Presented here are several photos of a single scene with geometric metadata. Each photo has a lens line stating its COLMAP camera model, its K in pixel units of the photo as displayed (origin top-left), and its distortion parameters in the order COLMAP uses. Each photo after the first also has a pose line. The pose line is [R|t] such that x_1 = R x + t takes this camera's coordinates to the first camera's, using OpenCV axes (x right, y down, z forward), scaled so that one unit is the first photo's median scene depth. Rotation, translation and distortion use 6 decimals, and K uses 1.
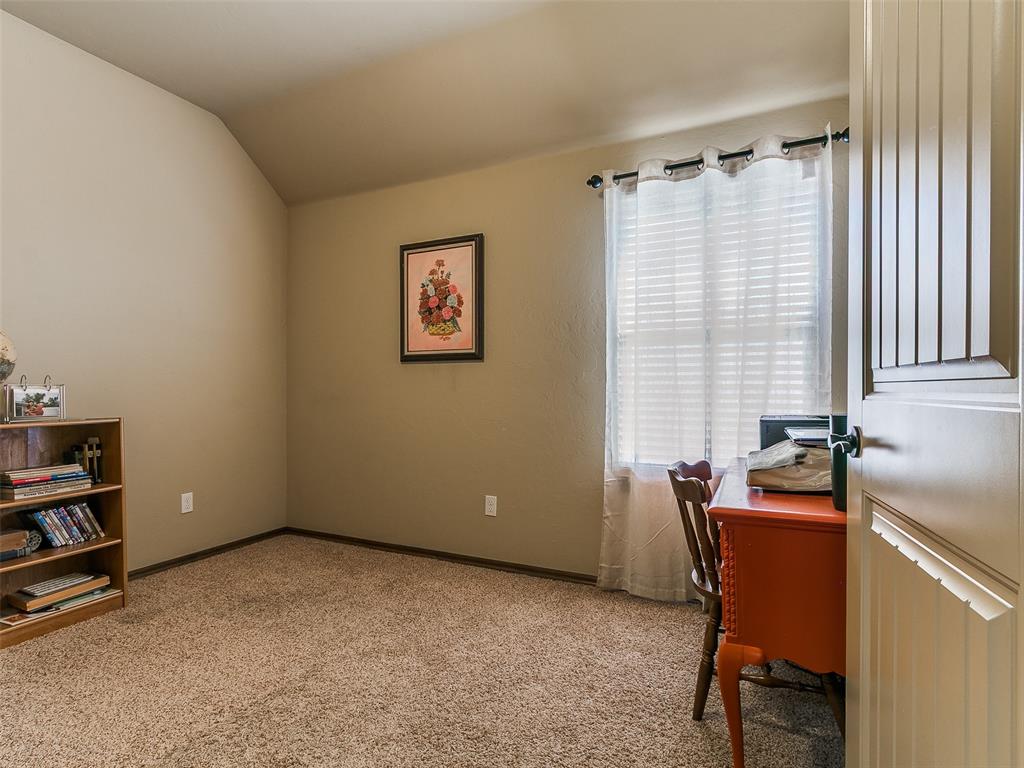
lens RADIAL K [[529.0, 0, 512.6], [0, 529.0, 383.7], [0, 0, 1]] dist [0.007737, -0.003596]
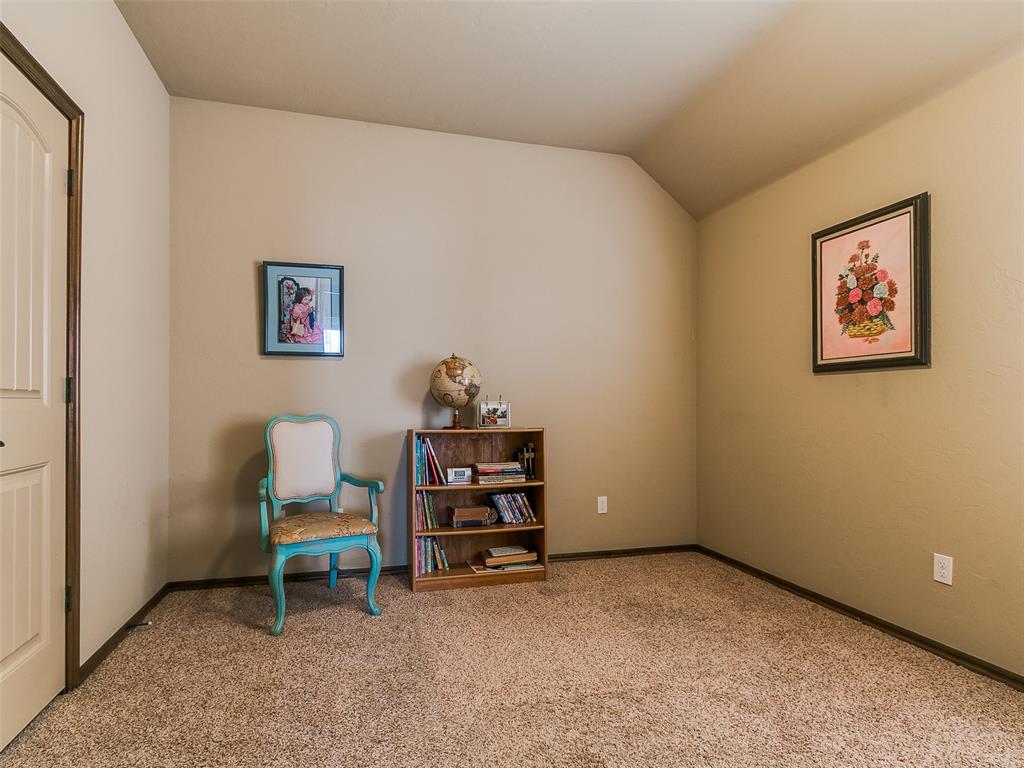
lens RADIAL K [[550.6, 0, 509.6], [0, 550.6, 394.0], [0, 0, 1]] dist [-0.001558, -0.000455]
pose [[0.650333, -0.013403, -0.759531, 0.169384], [0.006711, 0.999907, -0.011899, -0.000600], [0.759620, 0.002641, 0.650362, 0.085820]]
